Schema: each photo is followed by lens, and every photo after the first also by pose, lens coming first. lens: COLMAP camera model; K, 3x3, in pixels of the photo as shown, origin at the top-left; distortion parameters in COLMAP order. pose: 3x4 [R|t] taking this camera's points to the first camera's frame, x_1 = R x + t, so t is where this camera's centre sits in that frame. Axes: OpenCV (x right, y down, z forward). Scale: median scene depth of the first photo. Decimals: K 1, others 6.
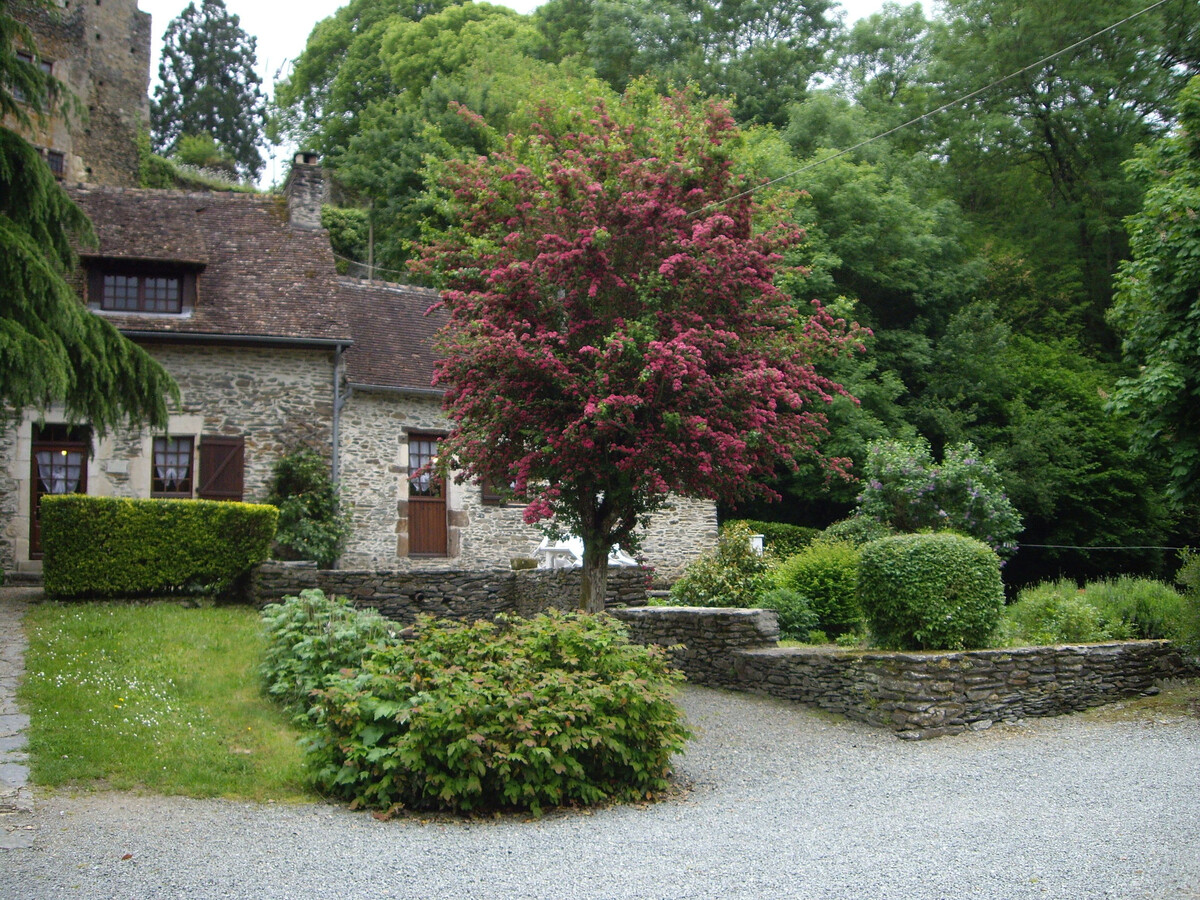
lens RADIAL K [[1372.4, 0, 600.0], [0, 1372.4, 450.0], [0, 0, 1]] dist [-0.112267, 0.006214]
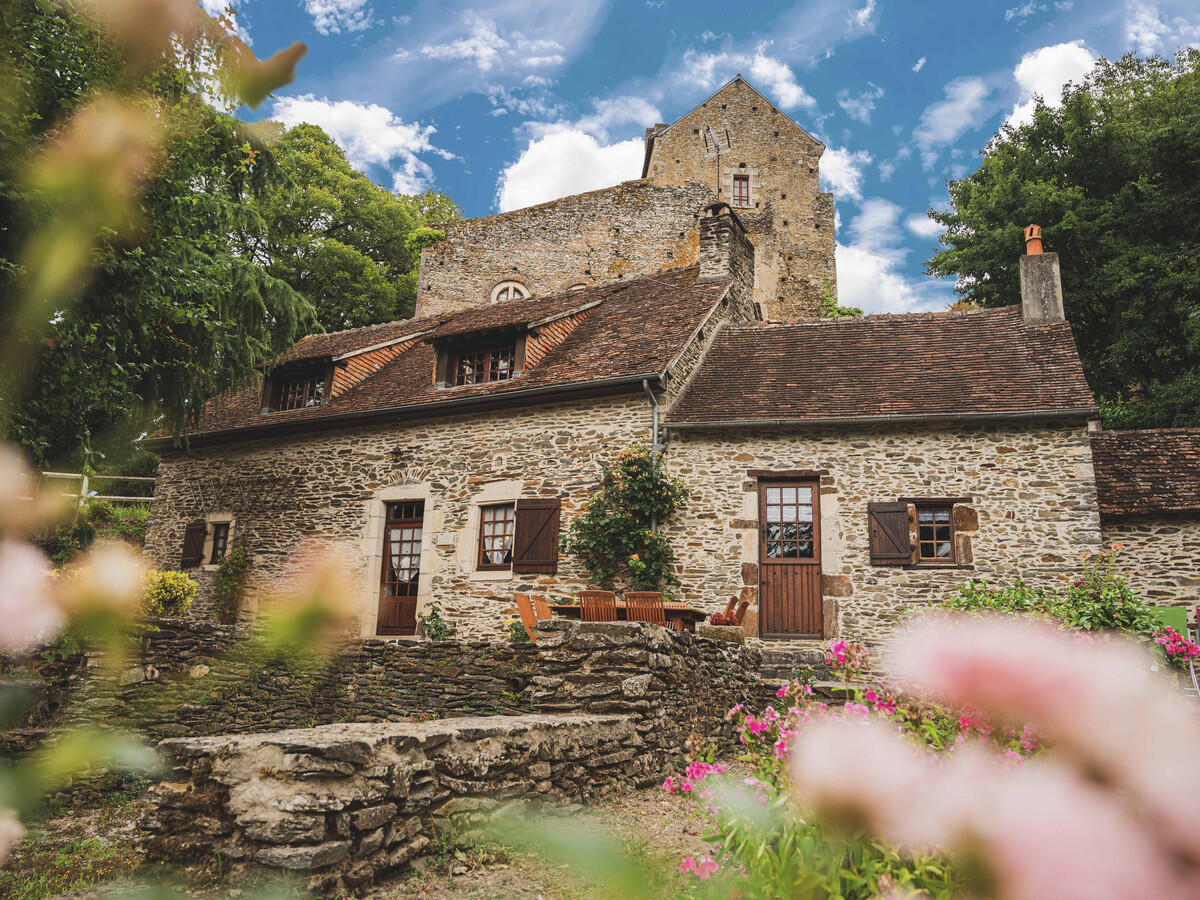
lens RADIAL K [[916.5, 0, 586.4], [0, 916.5, 443.4], [0, 0, 1]] dist [-0.009556, 0.008962]
pose [[0.642489, -0.153307, -0.750803, 0.202368], [0.034293, 0.984554, -0.171691, 0.057091], [0.765527, 0.084562, 0.637823, 0.599573]]
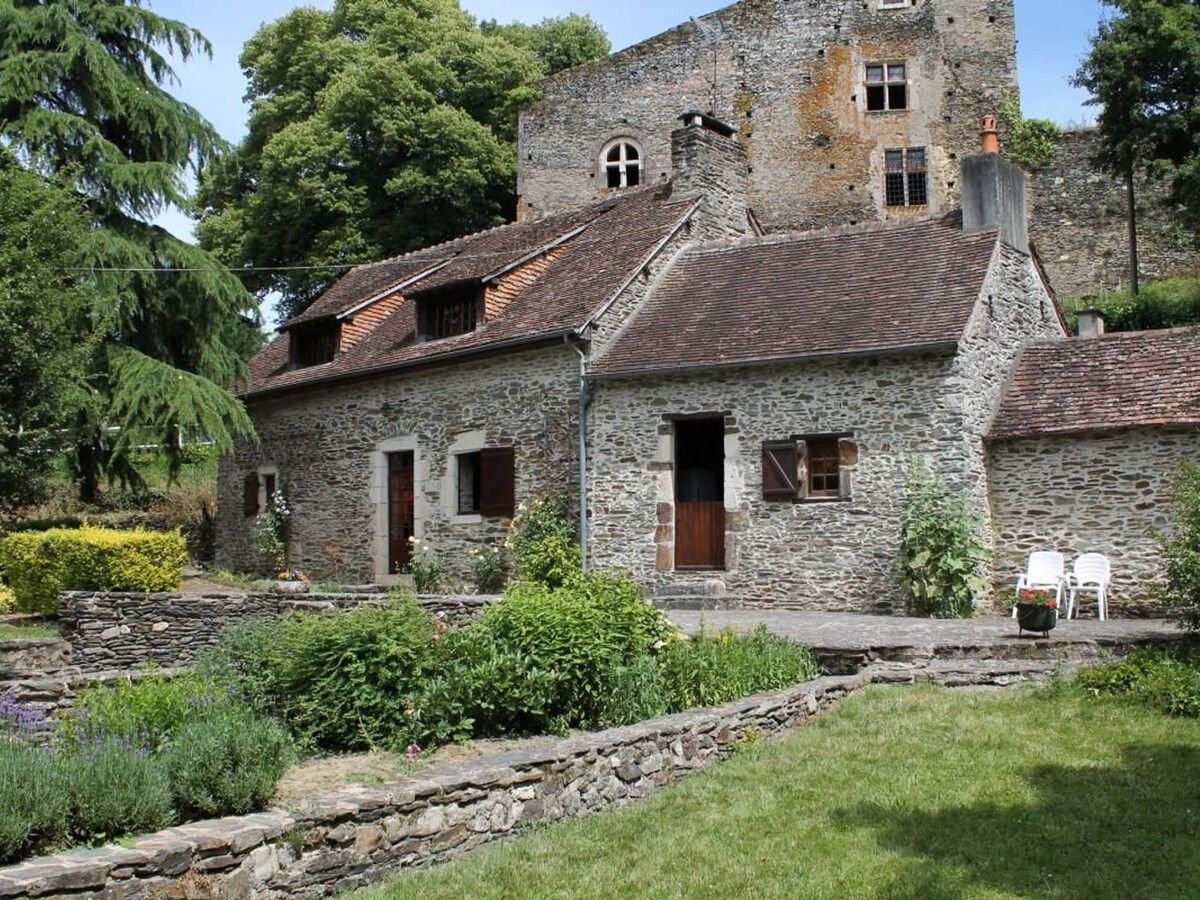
lens RADIAL K [[1224.7, 0, 604.9], [0, 1224.7, 470.2], [0, 0, 1]] dist [-0.181053, 0.190133]
pose [[0.422670, -0.057722, -0.904444, 0.526842], [0.094212, 0.995361, -0.019496, 0.028779], [0.901374, -0.076969, 0.426147, 0.661619]]
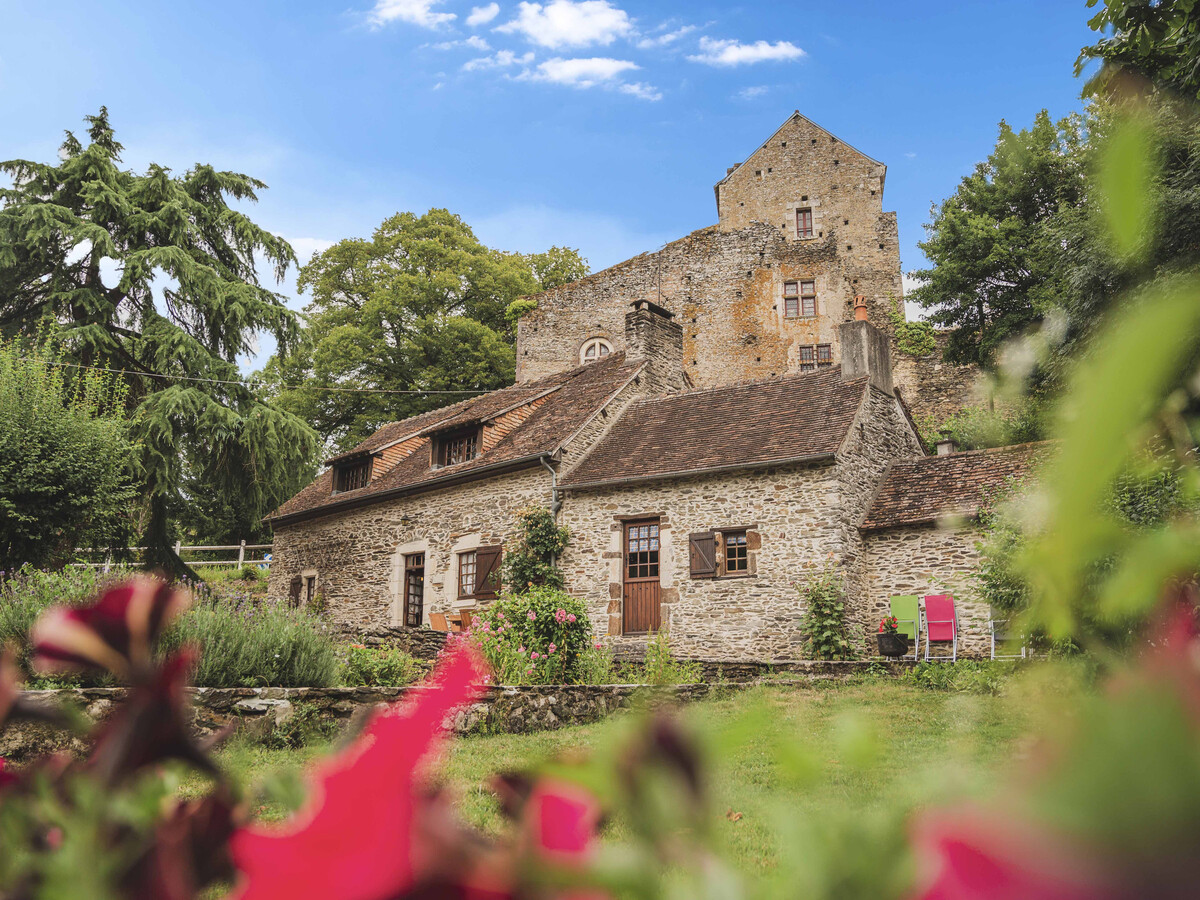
lens RADIAL K [[989.7, 0, 590.6], [0, 989.7, 449.5], [0, 0, 1]] dist [-0.006929, -0.002917]
pose [[0.422529, -0.215444, -0.880371, 0.573453], [0.085139, 0.976477, -0.198101, 0.088958], [0.902342, 0.008750, 0.430933, 0.653632]]
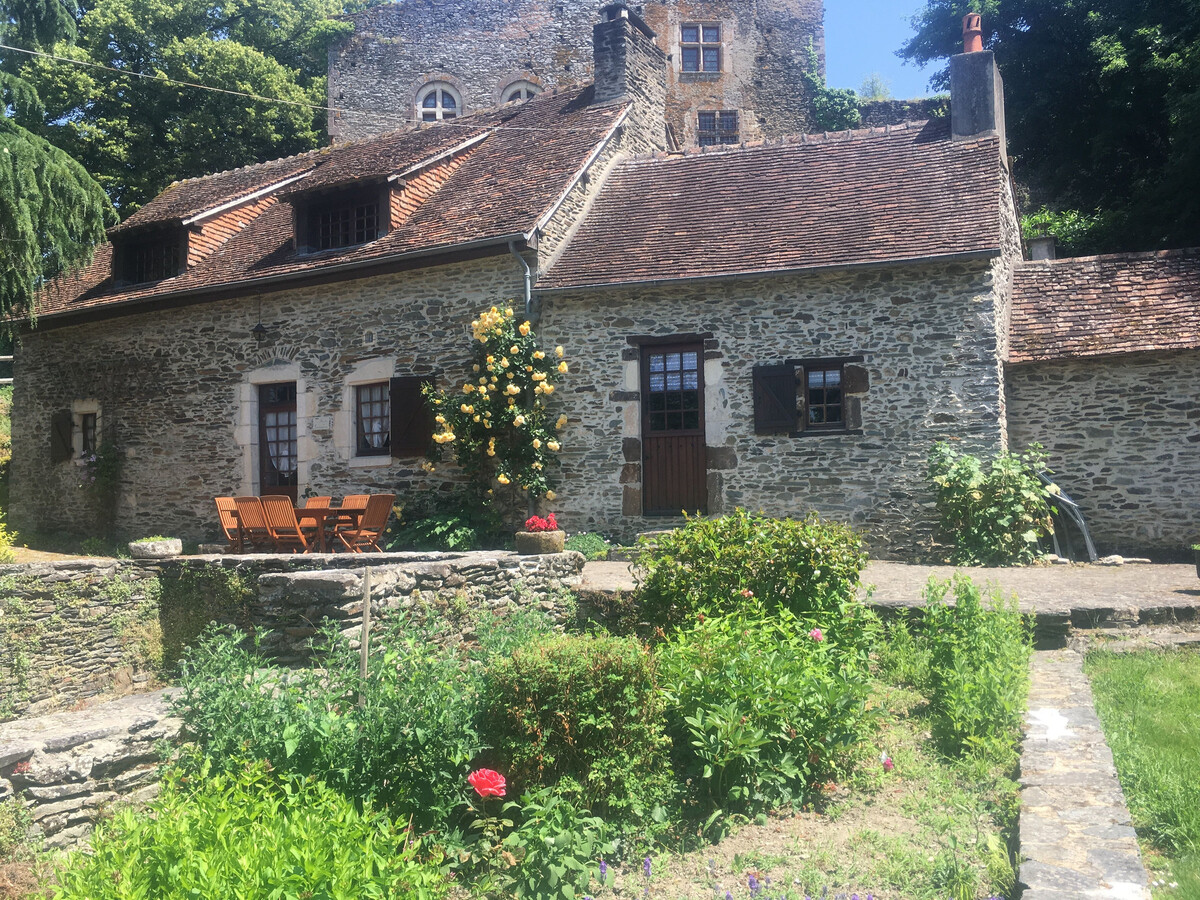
lens RADIAL K [[1039.2, 0, 600.0], [0, 1039.2, 450.0], [0, 0, 1]] dist [0.079312, -0.099779]
pose [[0.633312, -0.043588, -0.772668, 0.278160], [0.094786, 0.995264, 0.021546, 0.030266], [0.768070, -0.086883, 0.634444, 0.645946]]
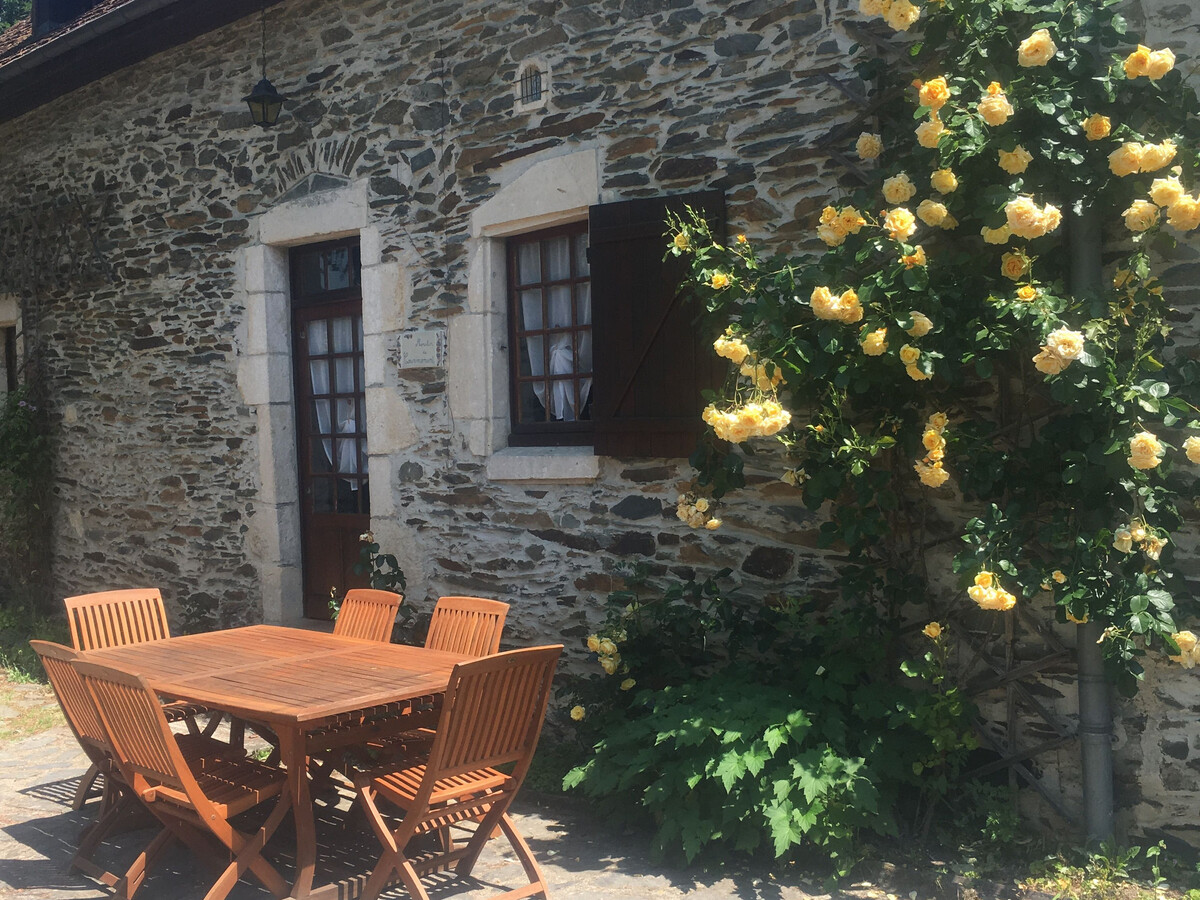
lens RADIAL K [[1359.3, 0, 600.0], [0, 1359.3, 450.0], [0, 0, 1]] dist [0.049278, 0.015991]
pose [[0.383166, 0.023873, -0.923371, -0.039596], [0.118681, 0.990107, 0.074847, 0.015505], [0.916023, -0.138265, 0.376543, 0.846342]]
